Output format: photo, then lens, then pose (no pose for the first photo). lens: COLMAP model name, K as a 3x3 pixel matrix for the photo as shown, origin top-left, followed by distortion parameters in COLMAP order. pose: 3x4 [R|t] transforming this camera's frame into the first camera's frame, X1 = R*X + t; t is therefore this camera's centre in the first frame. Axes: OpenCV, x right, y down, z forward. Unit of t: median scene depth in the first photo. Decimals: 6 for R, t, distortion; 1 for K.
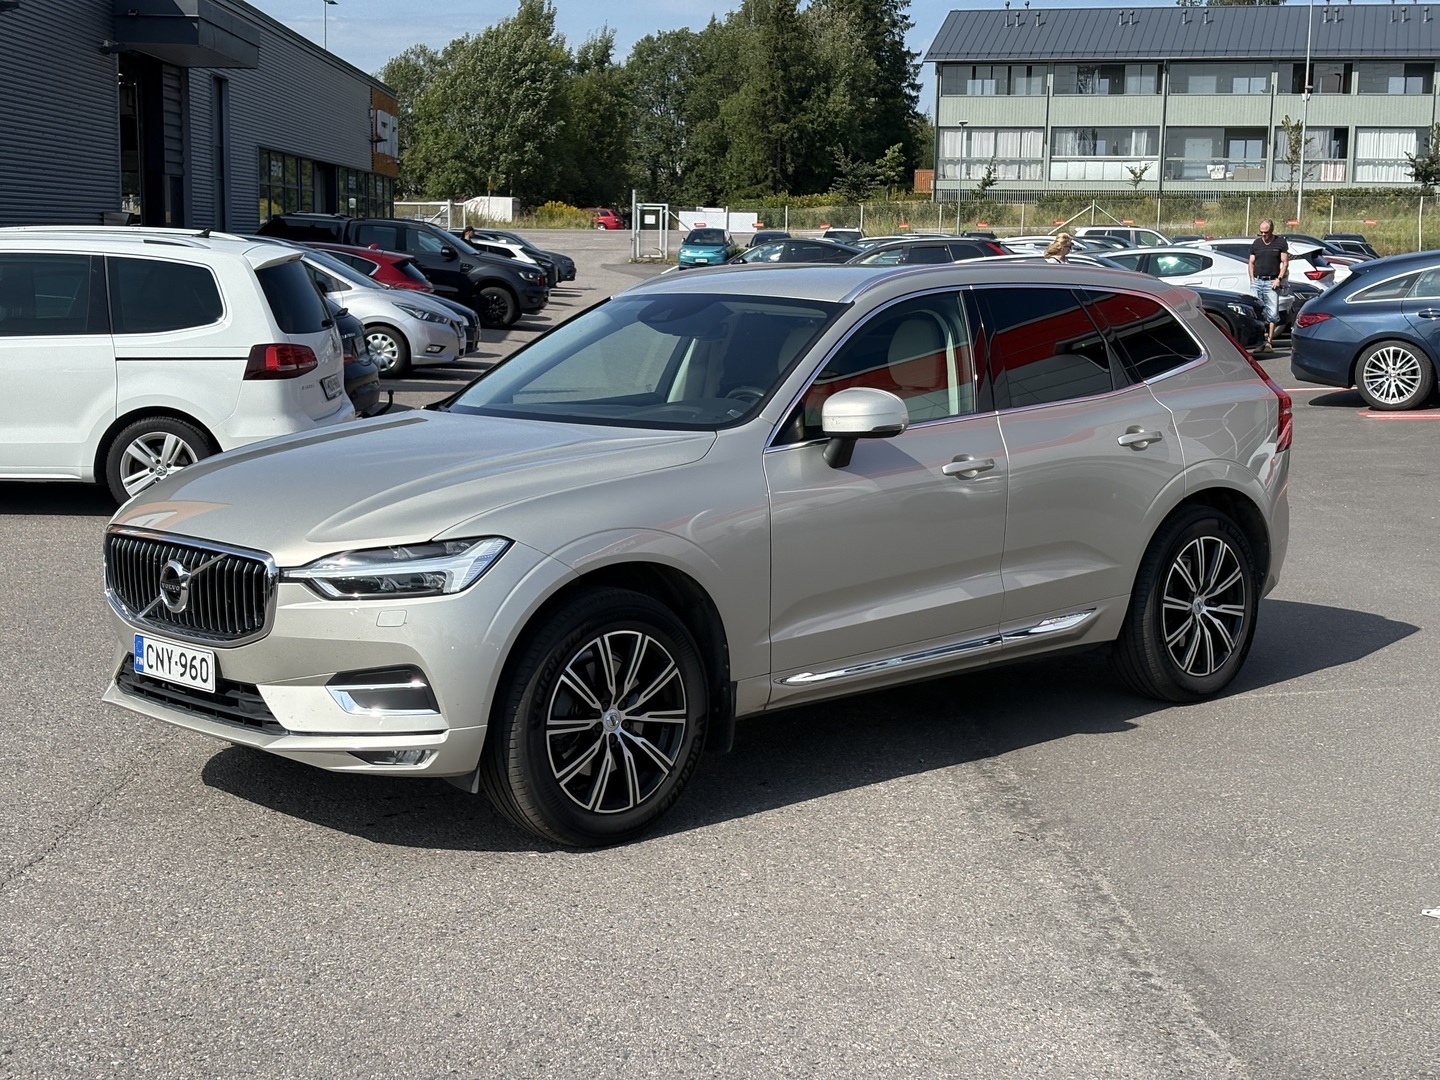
lens RADIAL K [[2165.5, 0, 720.0], [0, 2165.5, 540.0], [0, 0, 1]] dist [0.292646, -0.927531]
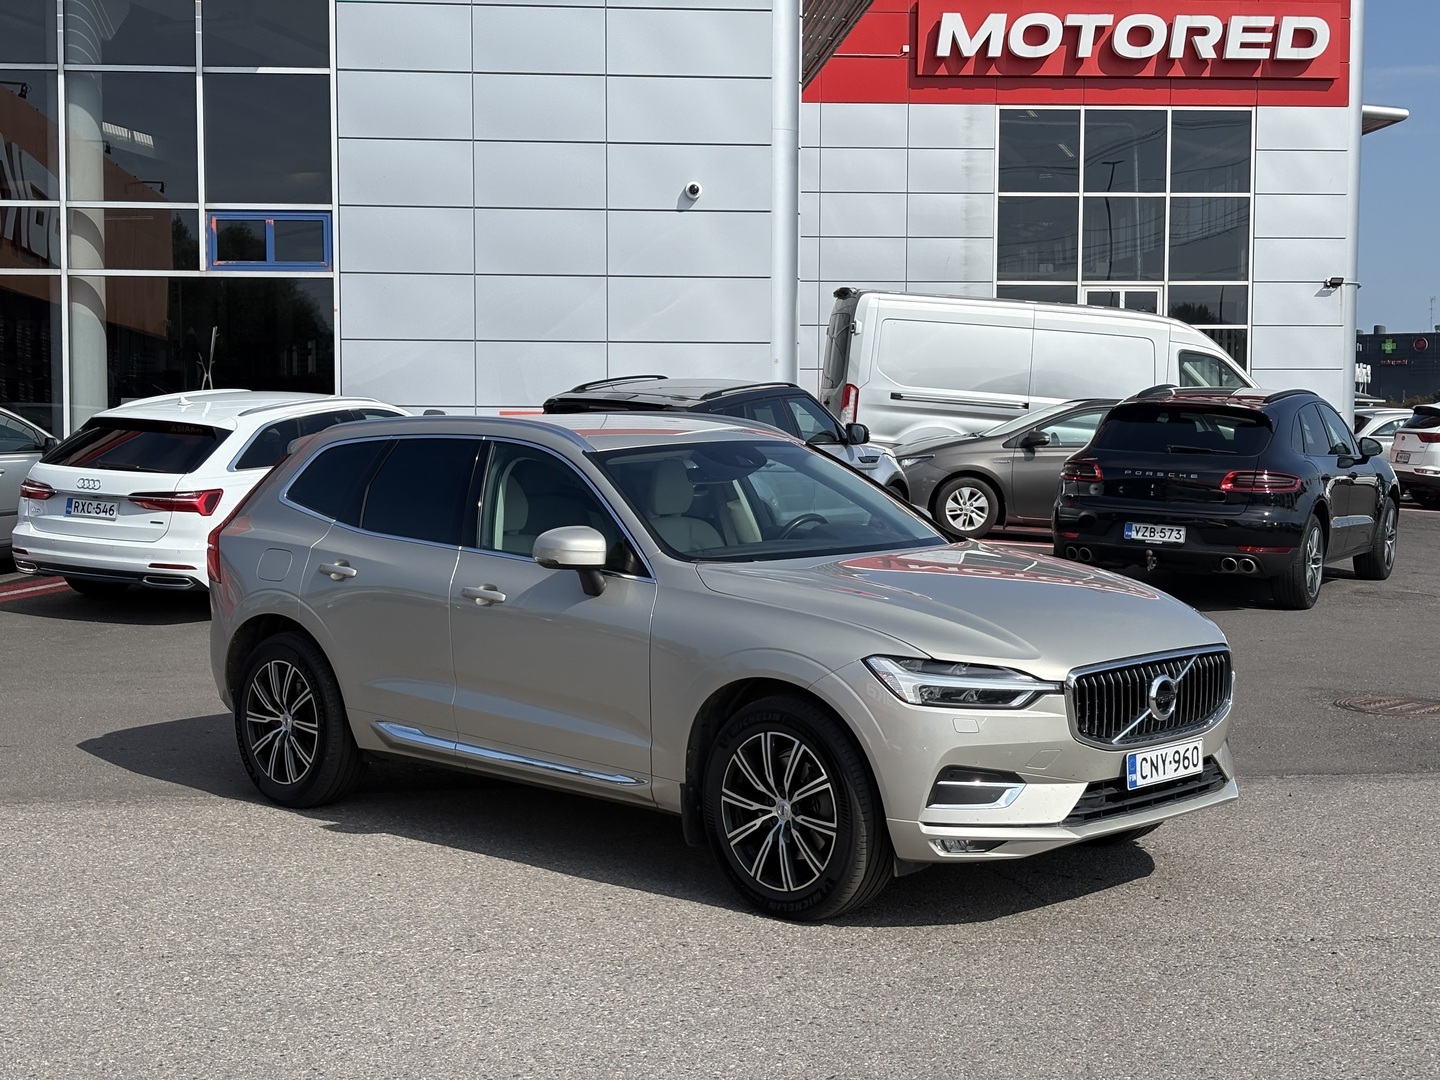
lens RADIAL K [[2165.5, 0, 720.0], [0, 2165.5, 540.0], [0, 0, 1]] dist [0.292646, -0.927531]
pose [[-0.047850, -0.071894, 0.996264, -1.359752], [0.134211, 0.987899, 0.077736, -0.178489], [-0.989797, 0.137430, -0.037622, 1.248396]]
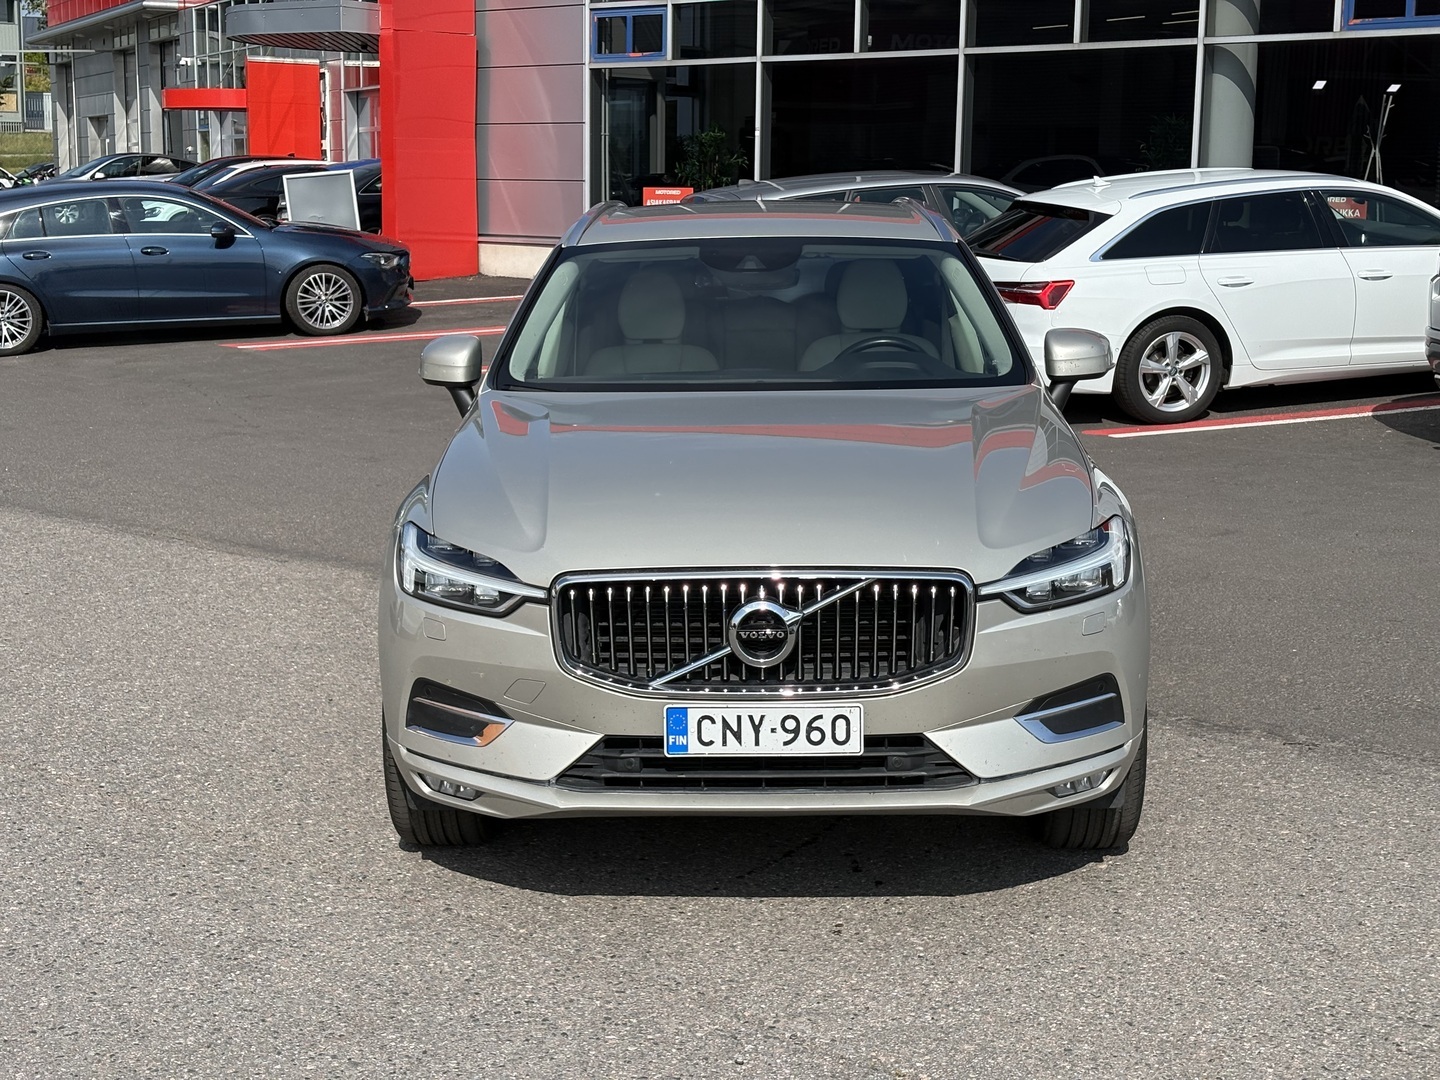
lens RADIAL K [[2165.5, 0, 720.0], [0, 2165.5, 540.0], [0, 0, 1]] dist [0.292646, -0.927531]
pose [[0.671645, -0.124082, 0.730409, -0.807428], [0.095780, 0.992144, 0.080472, -0.074254], [-0.734656, 0.015909, 0.678253, 0.484382]]
